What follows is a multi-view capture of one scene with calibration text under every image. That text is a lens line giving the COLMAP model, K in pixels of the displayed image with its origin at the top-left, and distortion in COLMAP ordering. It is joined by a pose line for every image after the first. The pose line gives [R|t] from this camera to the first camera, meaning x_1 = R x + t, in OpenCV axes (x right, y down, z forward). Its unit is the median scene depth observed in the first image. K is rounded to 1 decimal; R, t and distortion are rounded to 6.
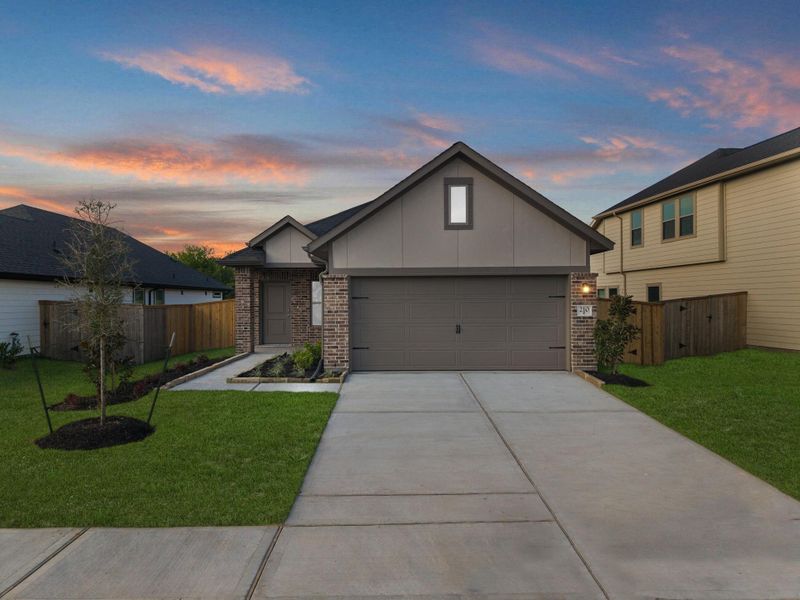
lens RADIAL K [[572.2, 0, 401.0], [0, 572.2, 298.1], [0, 0, 1]] dist [0.022532, -0.020838]
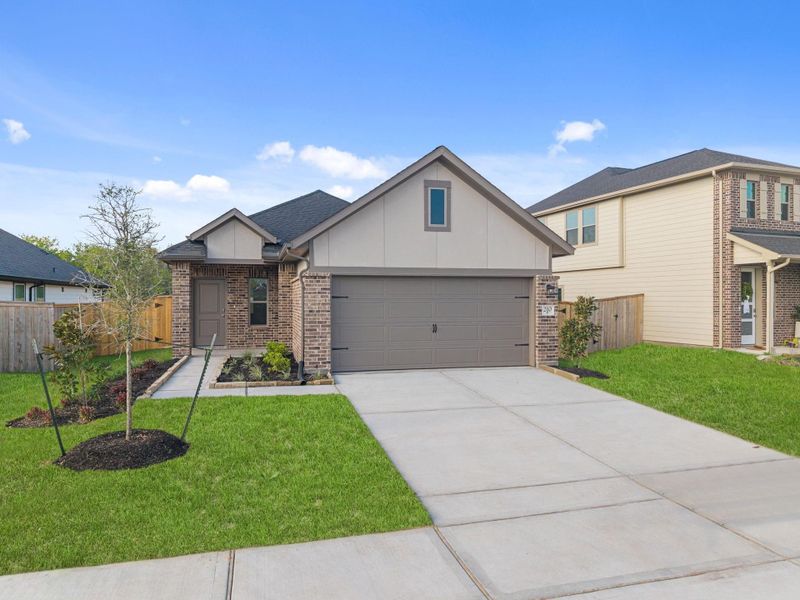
lens RADIAL K [[572.2, 0, 431.6], [0, 572.2, 294.9], [0, 0, 1]] dist [0.022532, -0.020838]
pose [[0.963827, 0.008107, 0.266406, -0.182073], [-0.006836, 0.999960, -0.005698, 0.000416], [-0.266441, 0.003670, 0.963844, 0.016185]]
